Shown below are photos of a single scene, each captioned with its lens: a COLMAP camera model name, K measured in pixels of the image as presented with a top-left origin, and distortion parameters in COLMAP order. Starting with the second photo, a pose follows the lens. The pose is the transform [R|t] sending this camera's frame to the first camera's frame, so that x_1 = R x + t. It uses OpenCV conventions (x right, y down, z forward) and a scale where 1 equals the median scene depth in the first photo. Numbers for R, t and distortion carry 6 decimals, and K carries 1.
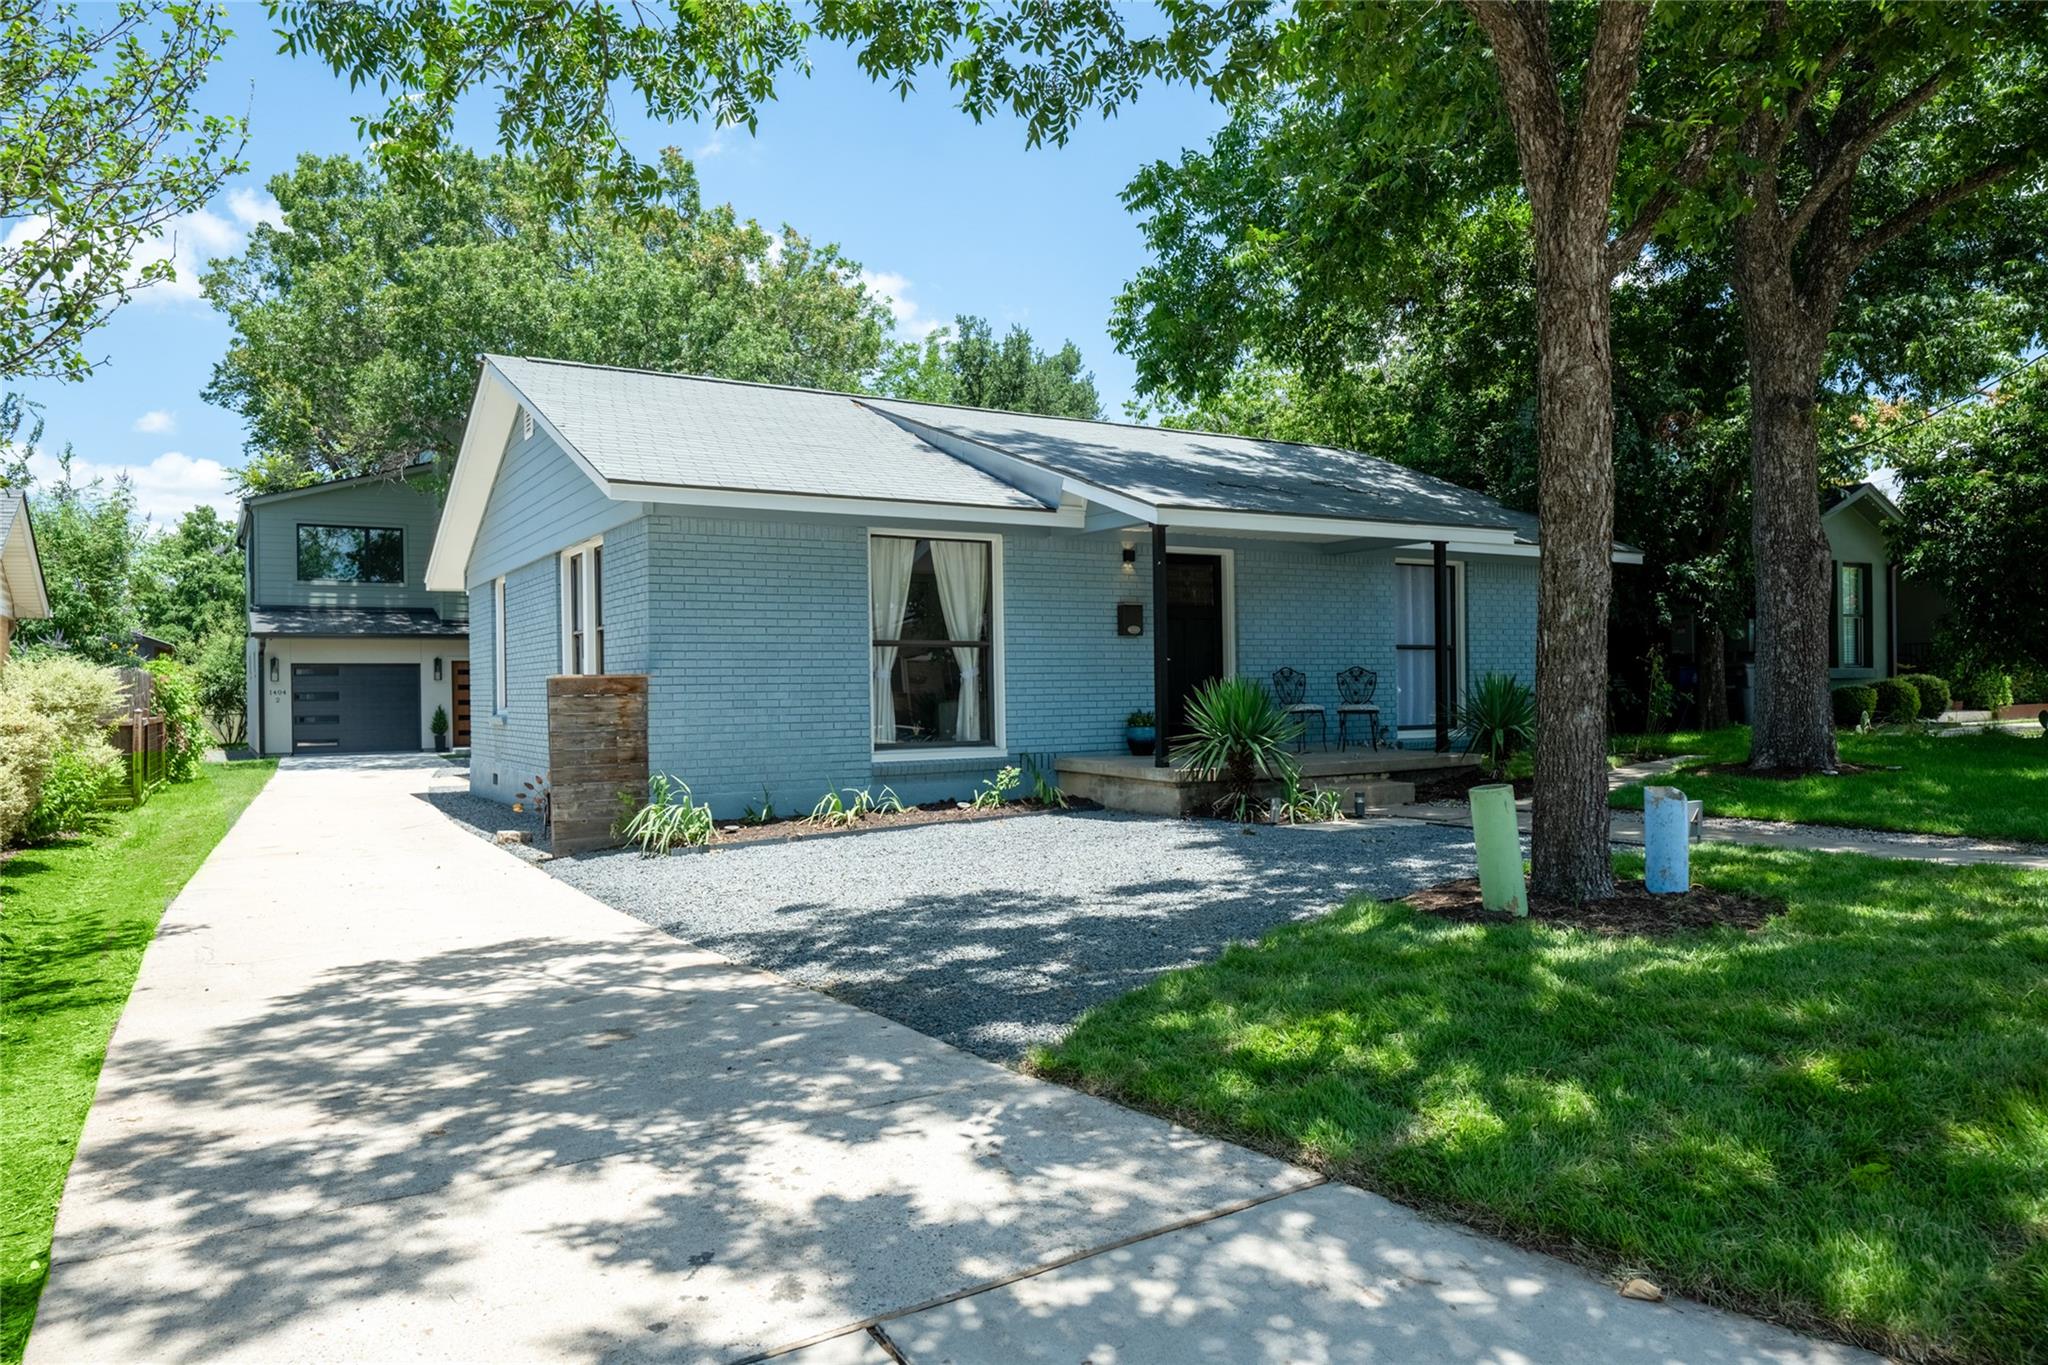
lens RADIAL K [[1330.9, 0, 1026.3], [0, 1330.9, 679.3], [0, 0, 1]] dist [0.003201, 0.000630]
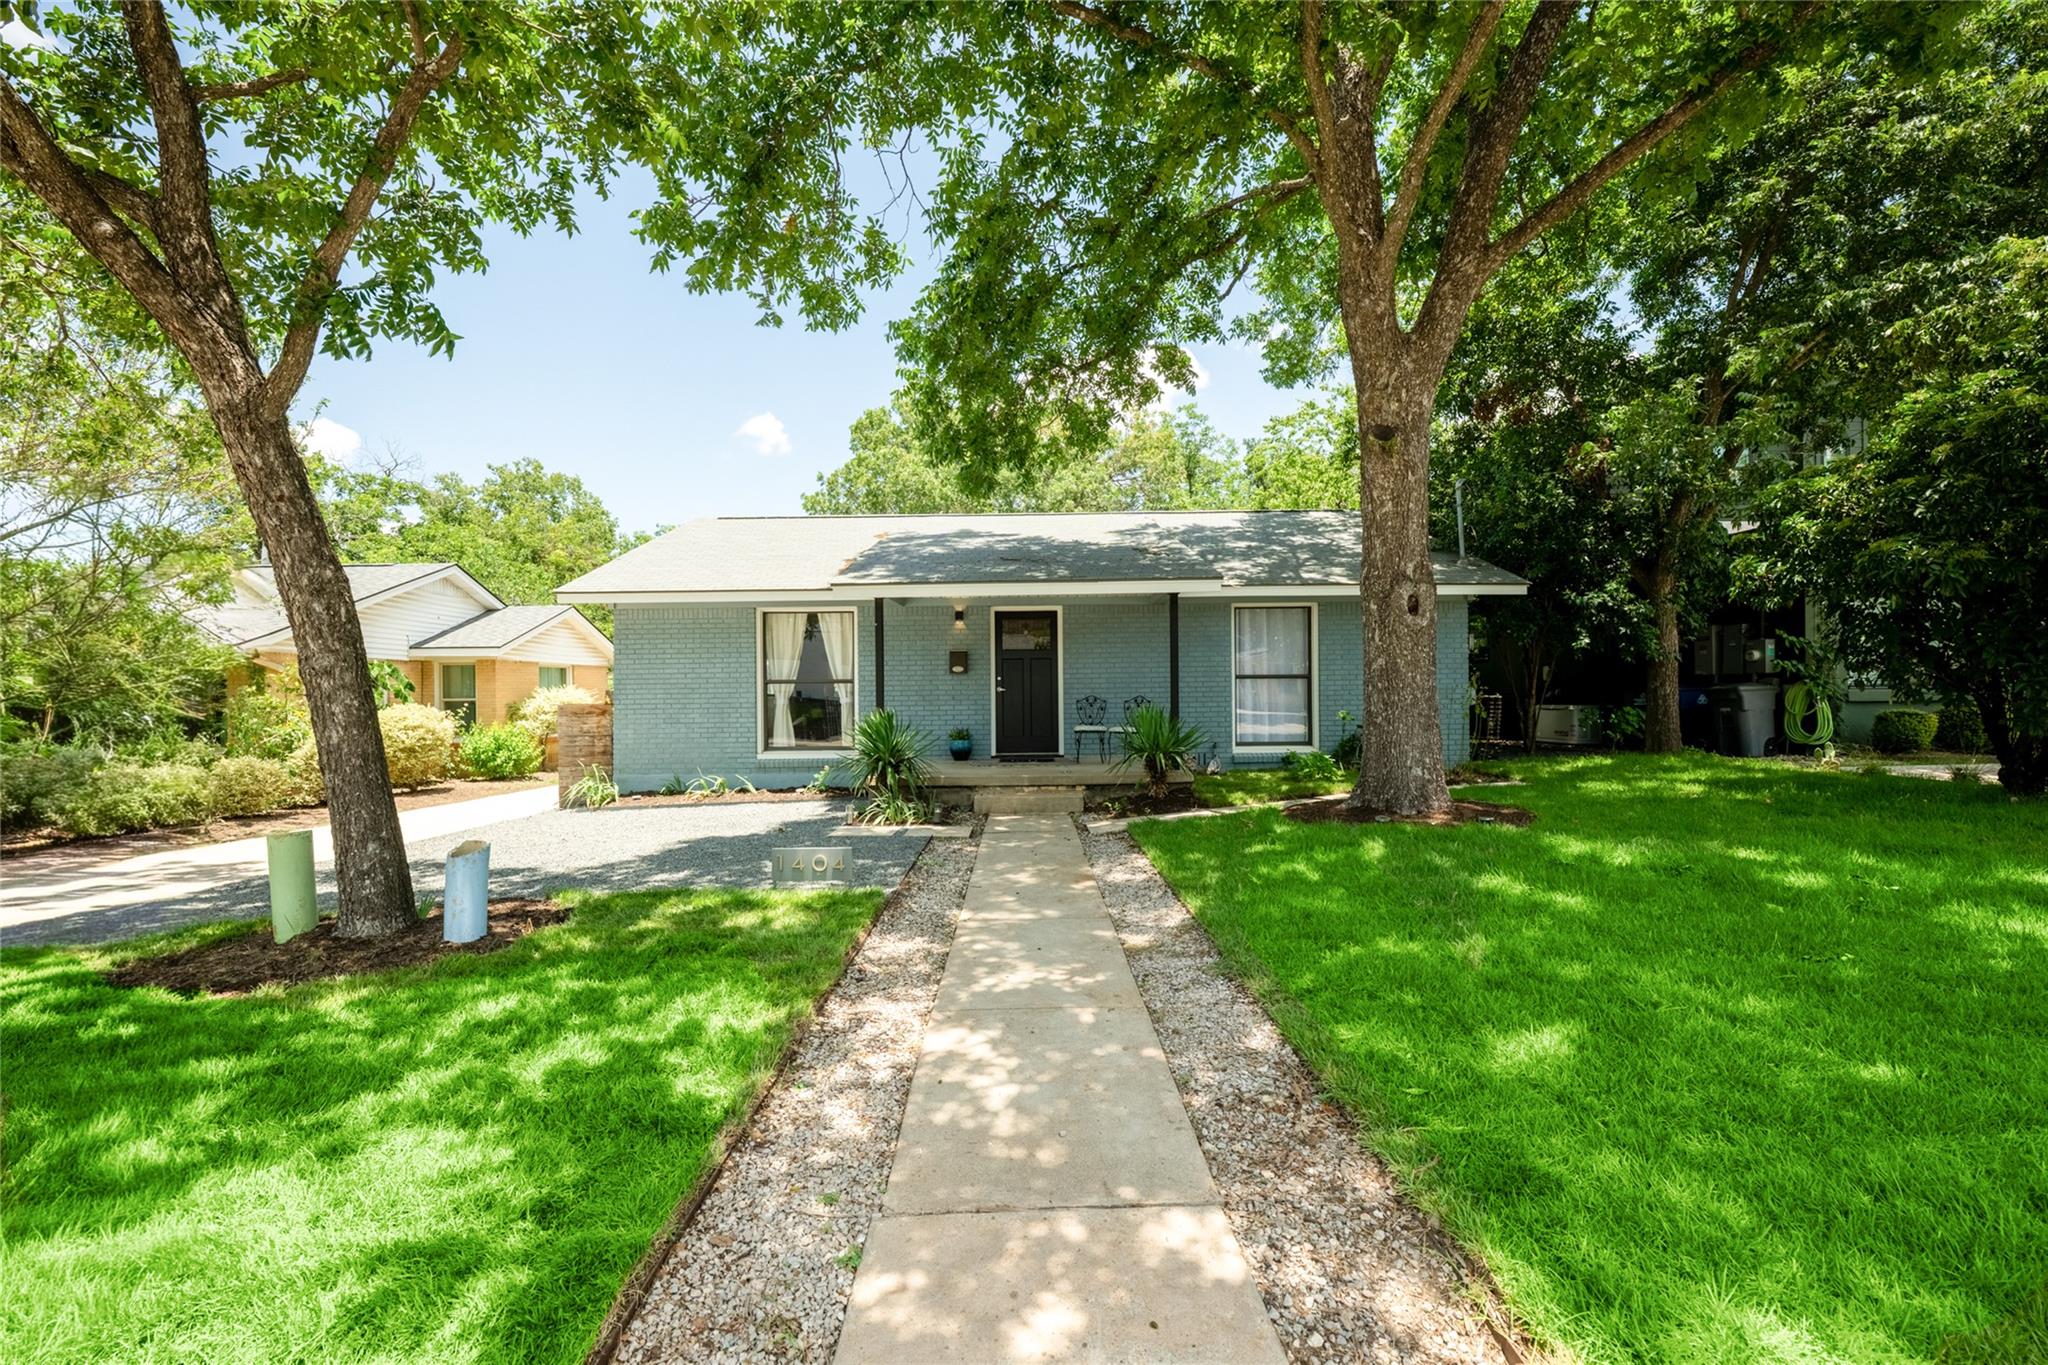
lens RADIAL K [[809.7, 0, 1024.2], [0, 809.7, 691.6], [0, 0, 1]] dist [-0.003588, -0.000229]
pose [[0.861068, 0.003092, -0.508480, 0.633035], [0.003670, 0.999918, 0.012295, -0.026878], [0.508476, -0.012453, 0.860986, 0.347727]]
